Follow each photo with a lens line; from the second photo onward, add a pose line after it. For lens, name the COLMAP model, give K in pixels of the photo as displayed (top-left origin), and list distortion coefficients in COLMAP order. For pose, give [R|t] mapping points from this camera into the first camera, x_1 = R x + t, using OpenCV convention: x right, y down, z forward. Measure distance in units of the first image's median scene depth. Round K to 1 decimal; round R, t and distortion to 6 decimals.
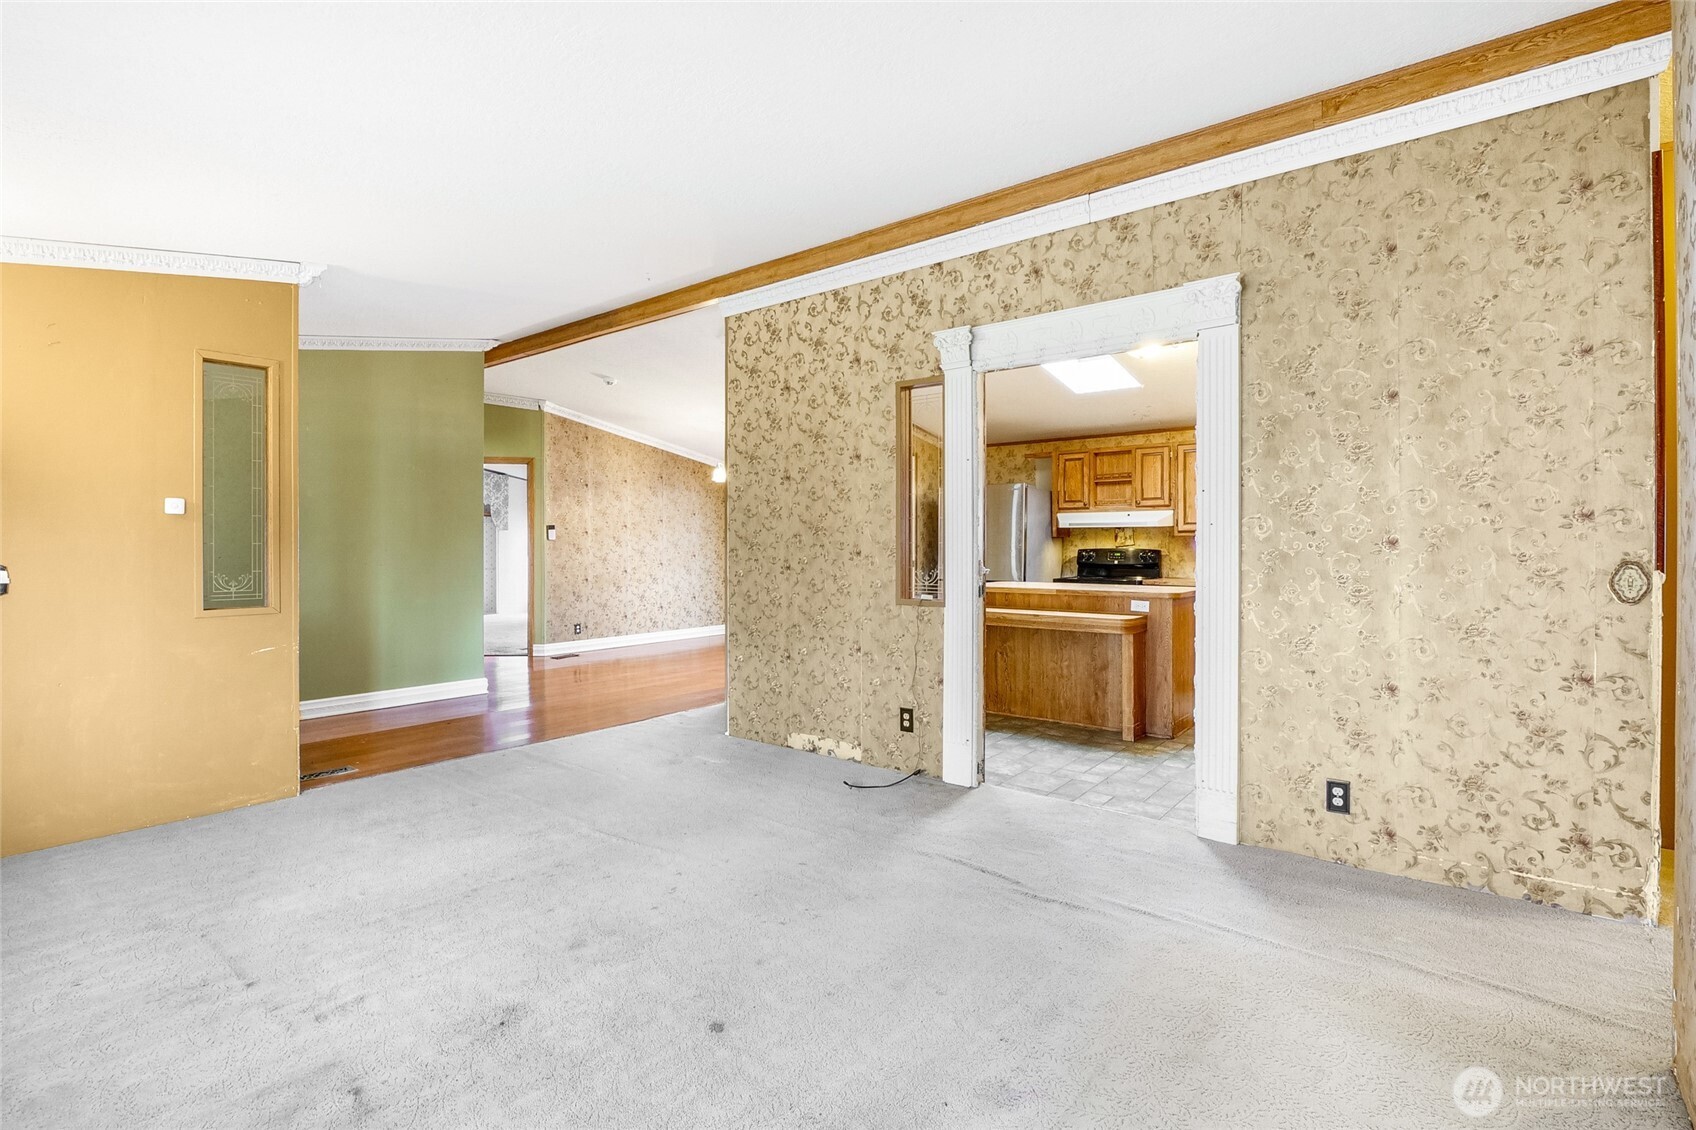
lens RADIAL K [[800.2, 0, 841.8], [0, 800.2, 554.2], [0, 0, 1]] dist [-0.016258, 0.000616]
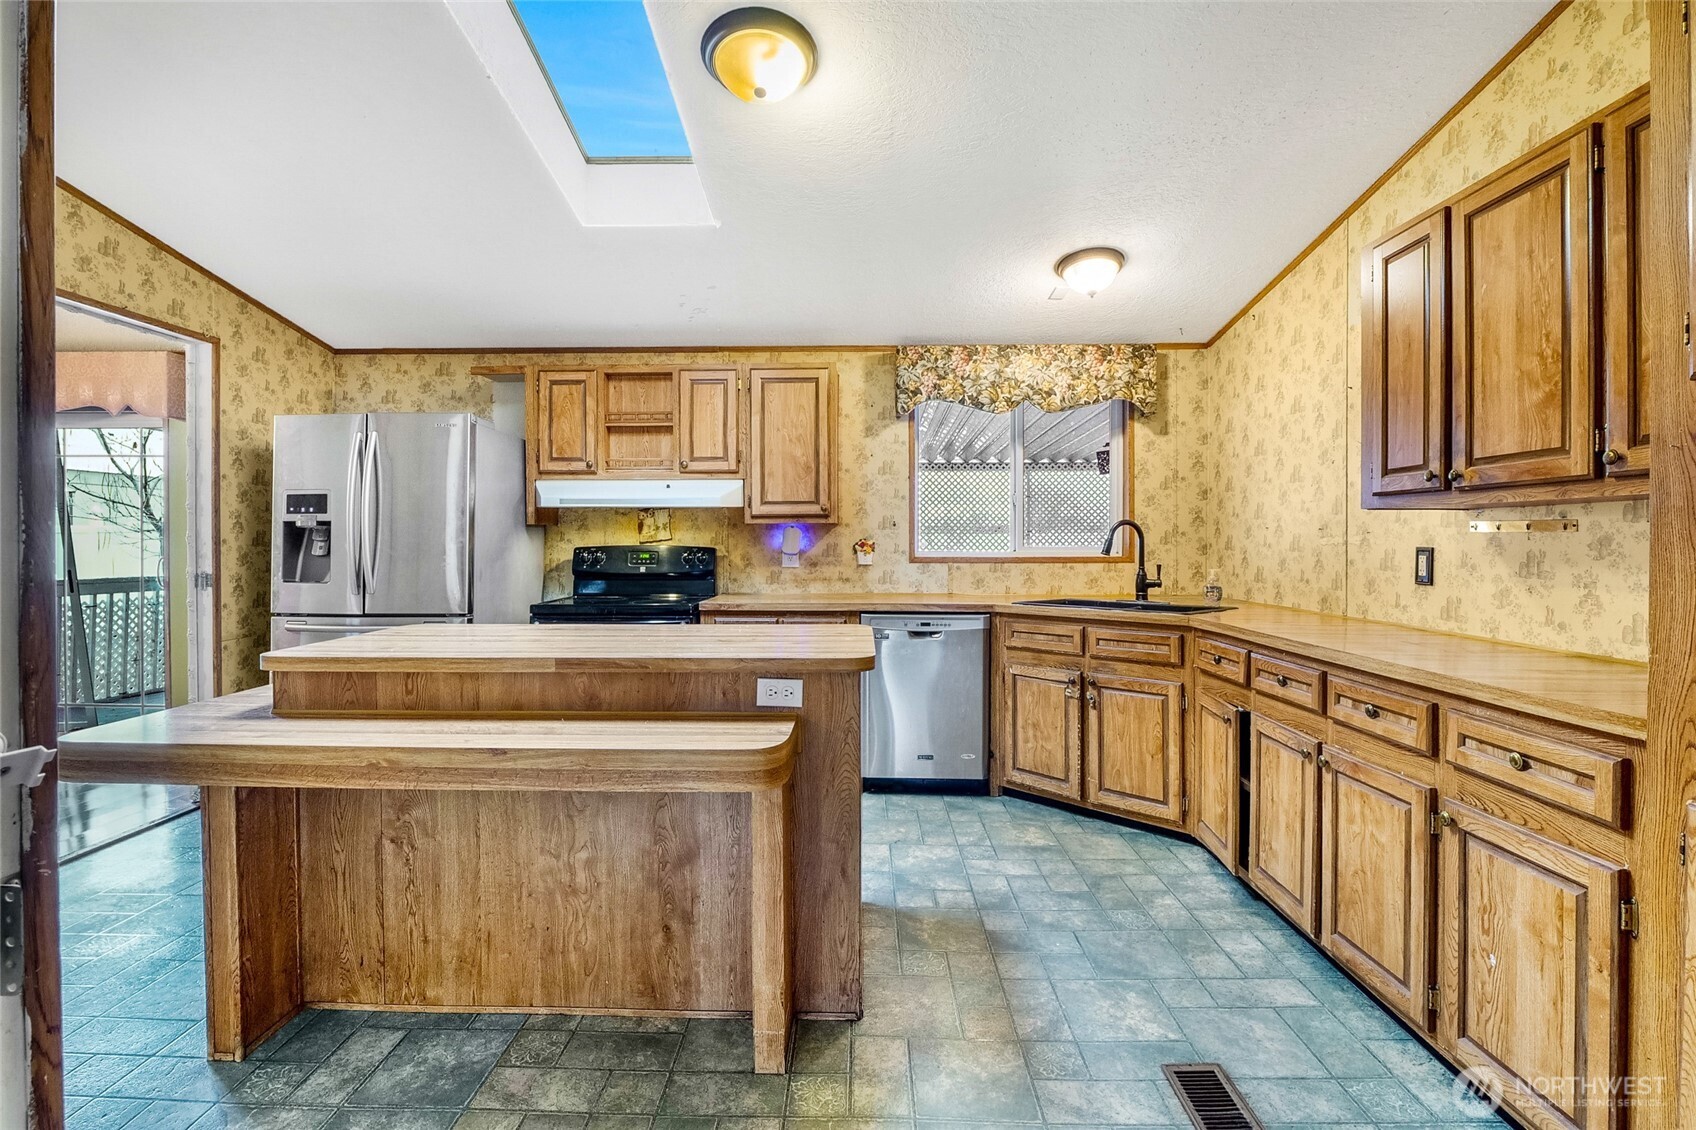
lens RADIAL K [[800.2, 0, 845.7], [0, 800.2, 542.2], [0, 0, 1]] dist [-0.016258, 0.000616]
pose [[0.792991, -0.000672, 0.609233, 0.101626], [0.007486, 0.999935, -0.008641, -0.003244], [-0.609187, 0.011413, 0.792944, 0.422582]]
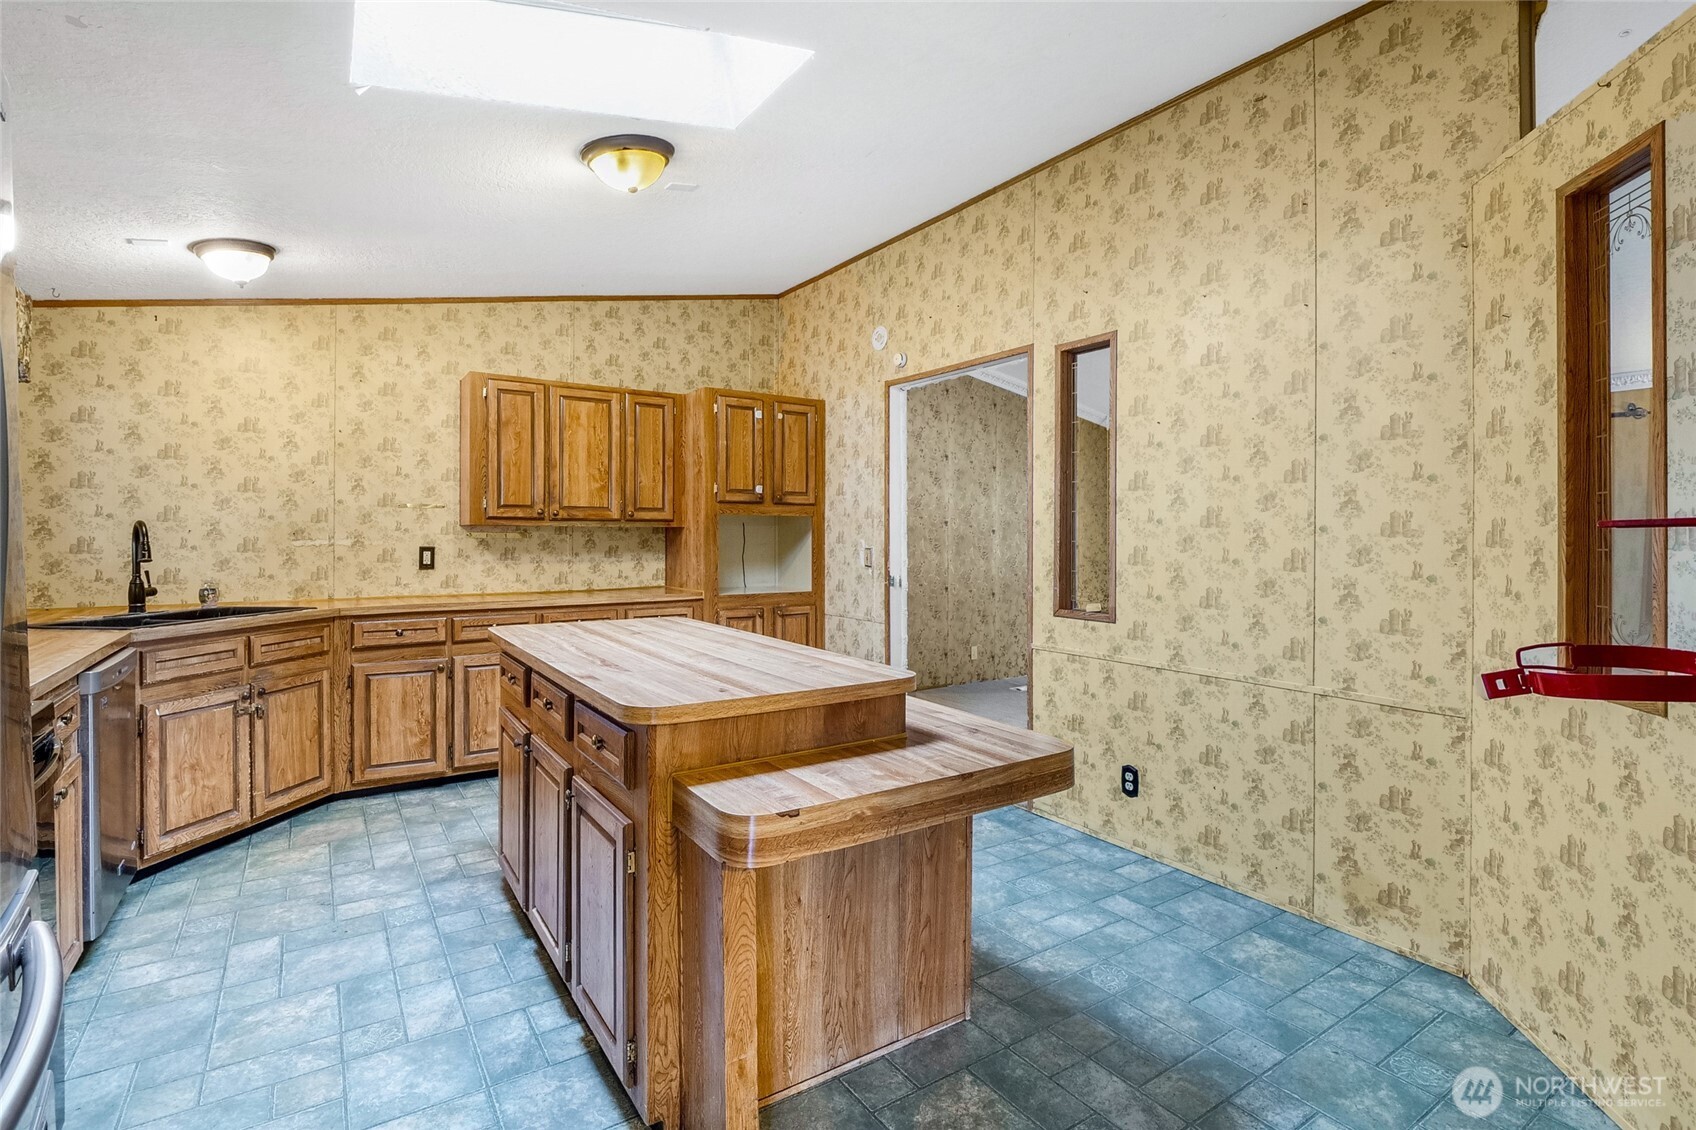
lens RADIAL K [[800.2, 0, 834.9], [0, 800.2, 532.3], [0, 0, 1]] dist [-0.016258, 0.000616]
pose [[-0.954126, -0.001560, 0.299402, 0.059910], [0.001074, 0.999962, 0.008633, -0.016431], [-0.299404, 0.008558, -0.954088, 0.976924]]
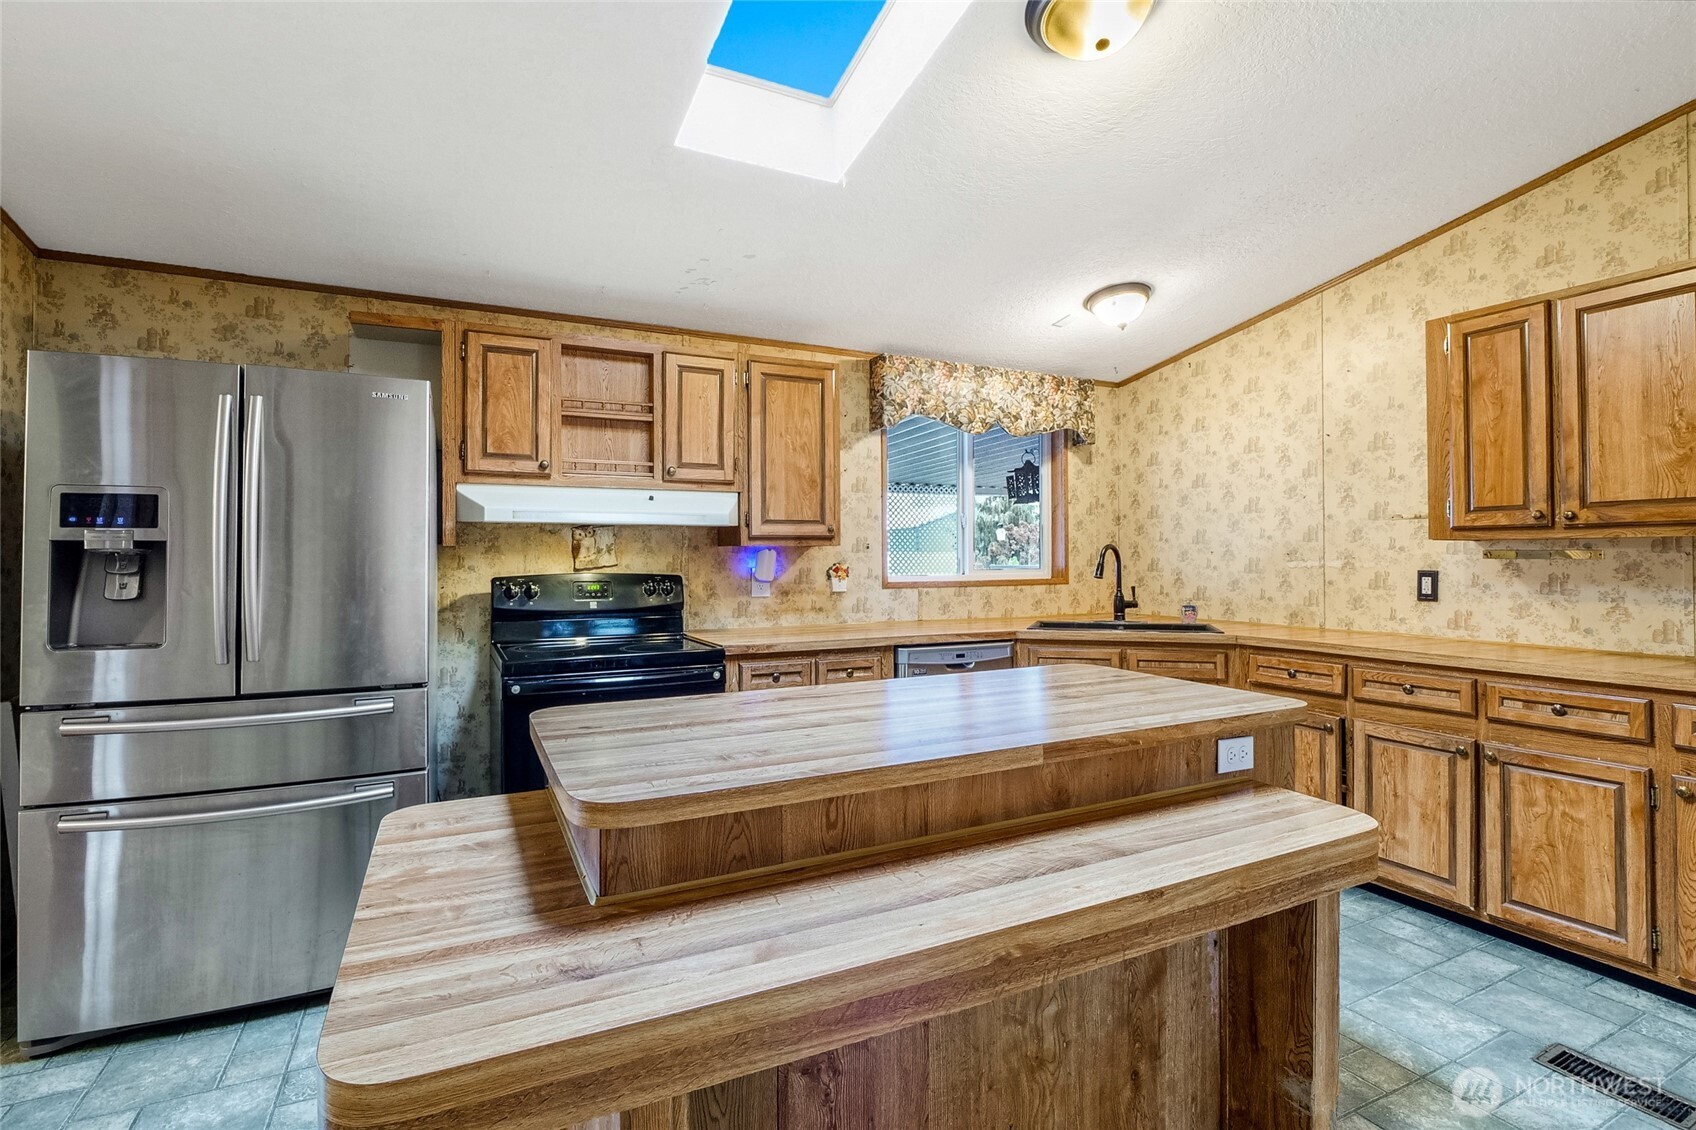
lens RADIAL K [[800.2, 0, 853.5], [0, 800.2, 547.4], [0, 0, 1]] dist [-0.016258, 0.000616]
pose [[0.415537, 0.009571, 0.909526, 0.003389], [0.014402, 0.999750, -0.017101, -0.011218], [-0.909462, 0.020205, 0.415296, 0.635049]]
